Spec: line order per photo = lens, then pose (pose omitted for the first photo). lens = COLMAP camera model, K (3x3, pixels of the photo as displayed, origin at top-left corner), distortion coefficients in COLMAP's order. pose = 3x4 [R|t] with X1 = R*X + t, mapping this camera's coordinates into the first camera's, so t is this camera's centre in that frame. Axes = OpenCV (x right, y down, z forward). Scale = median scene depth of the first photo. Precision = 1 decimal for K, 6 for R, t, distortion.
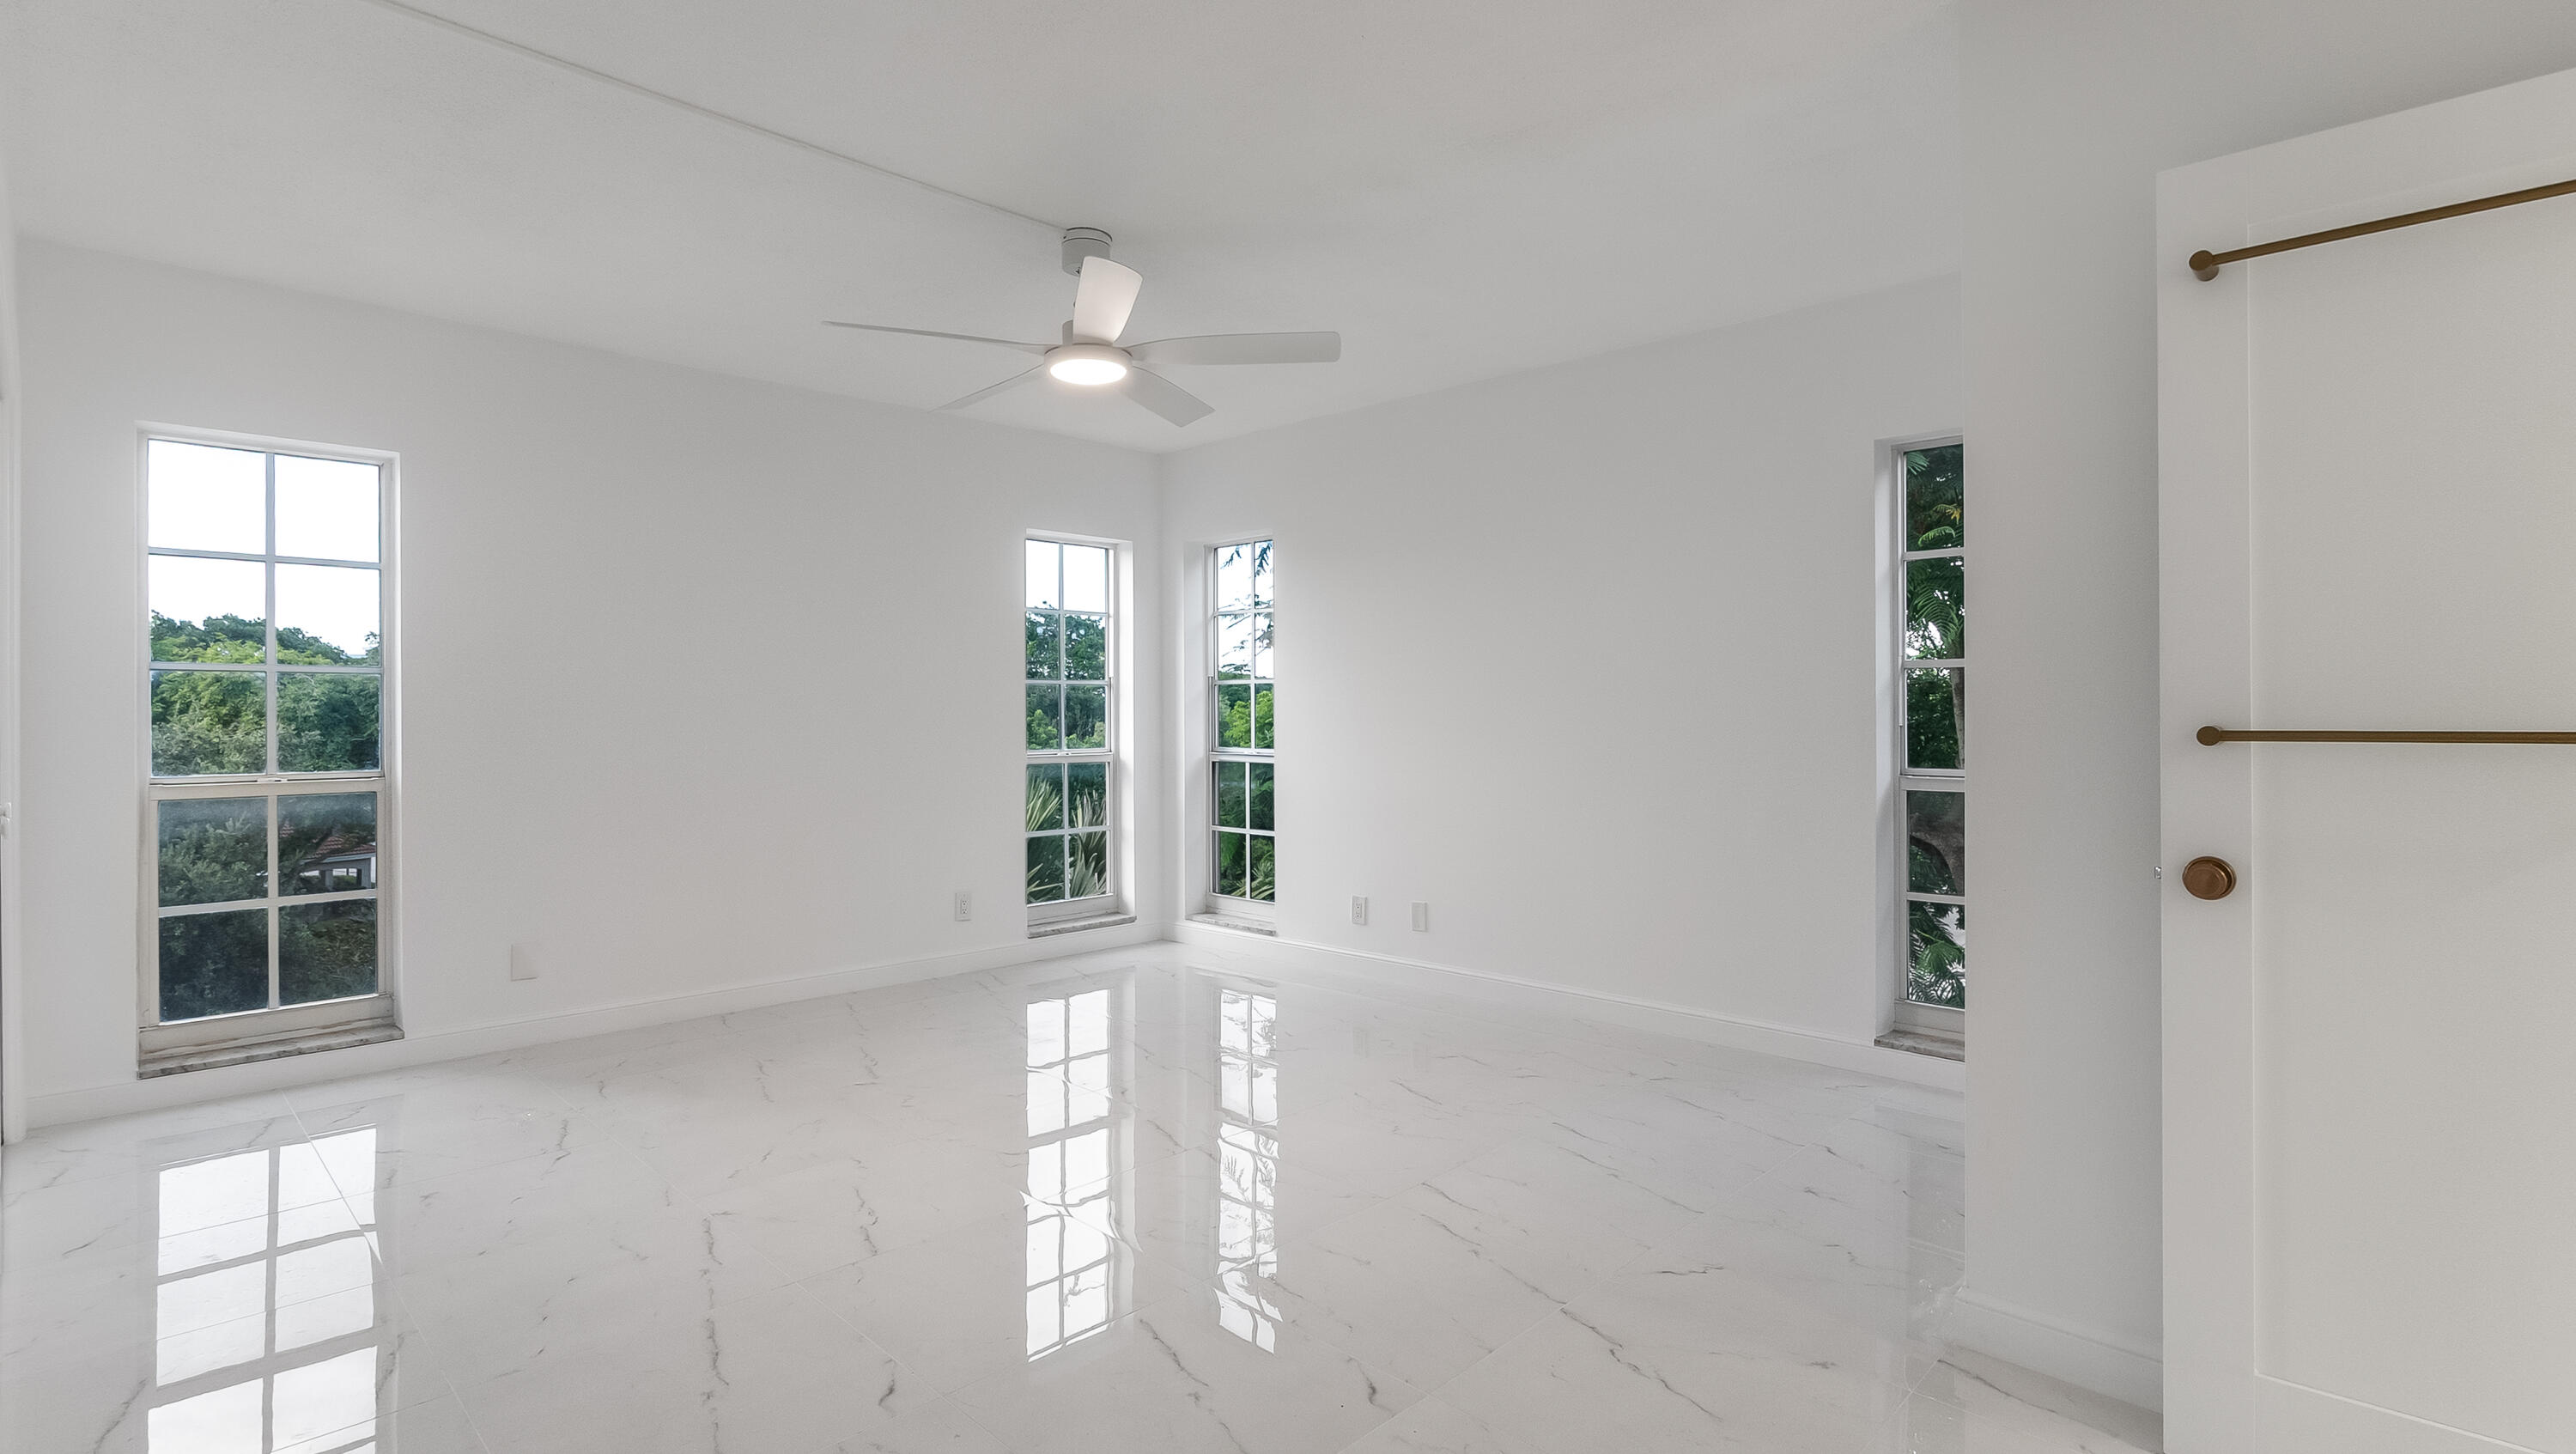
lens RADIAL K [[1226.7, 0, 1287.7], [0, 1226.7, 692.1], [0, 0, 1]] dist [-0.002552, -0.000072]
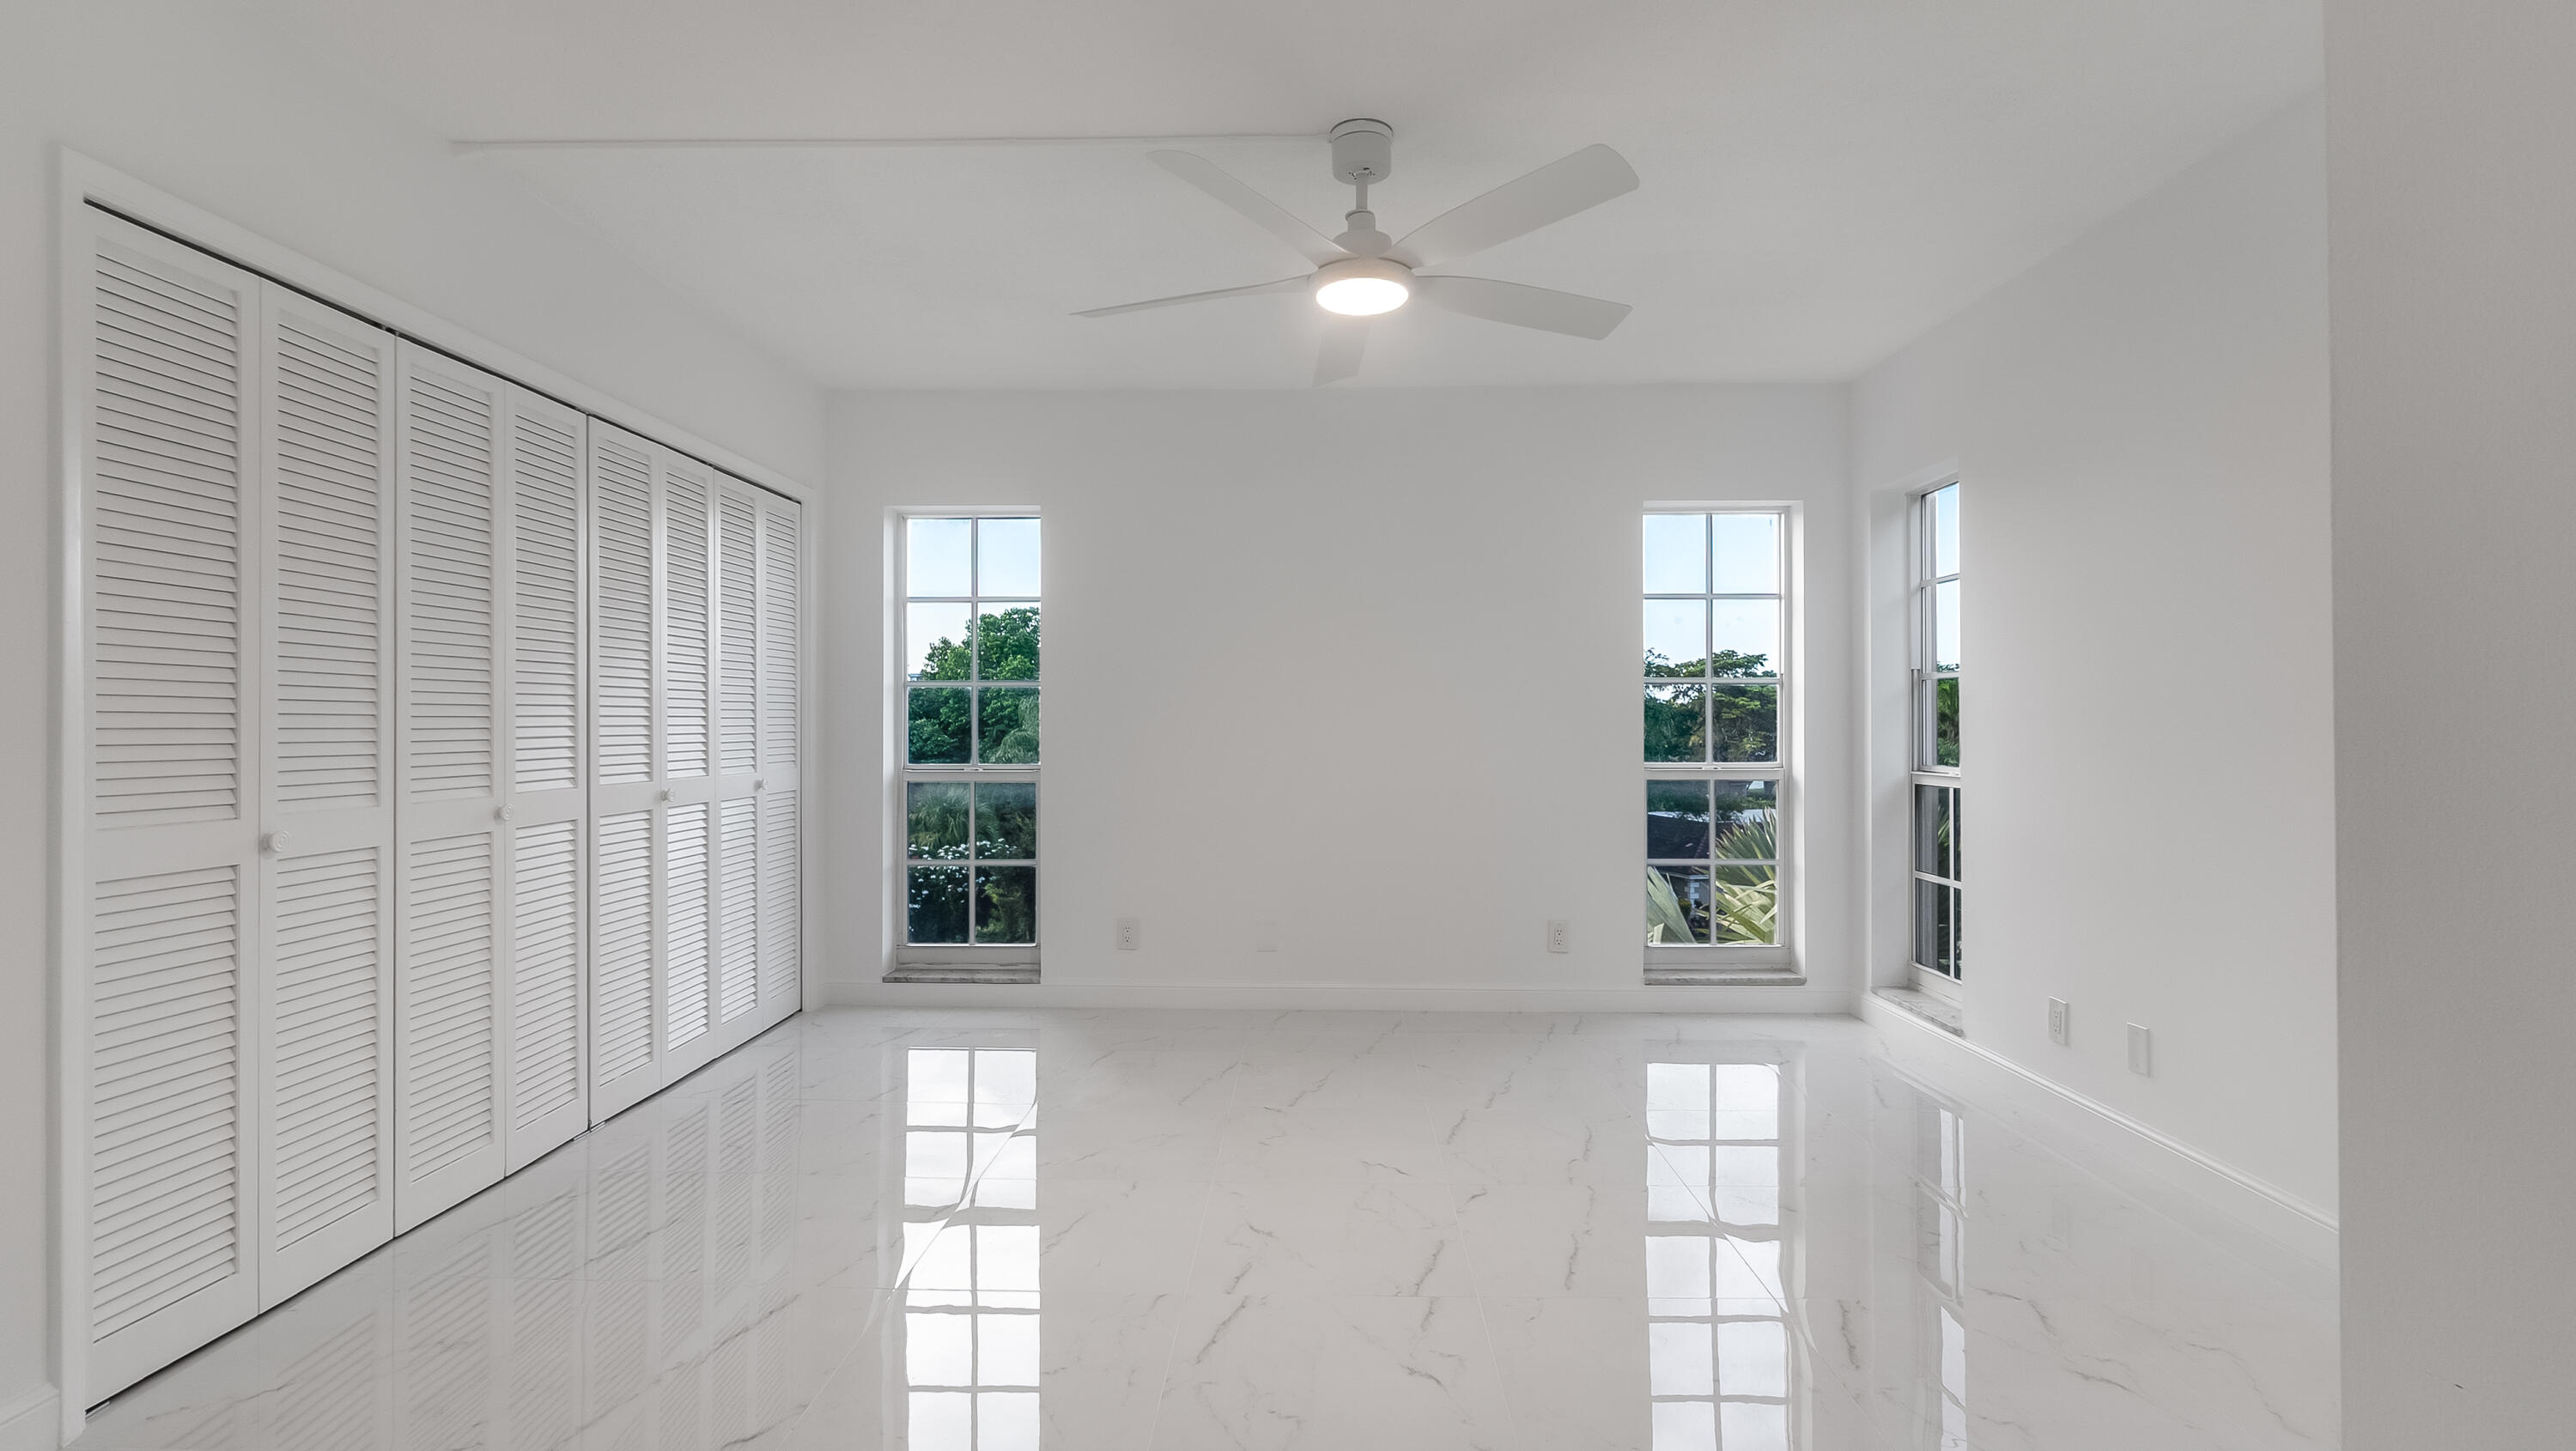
lens RADIAL K [[1224.5, 0, 1282.5], [0, 1224.5, 709.2], [0, 0, 1]] dist [0.000139, -0.000040]
pose [[0.682824, -0.005662, -0.730561, 0.233883], [0.010332, 0.999945, 0.001907, 0.006155], [0.730510, -0.008851, 0.682844, 0.237956]]
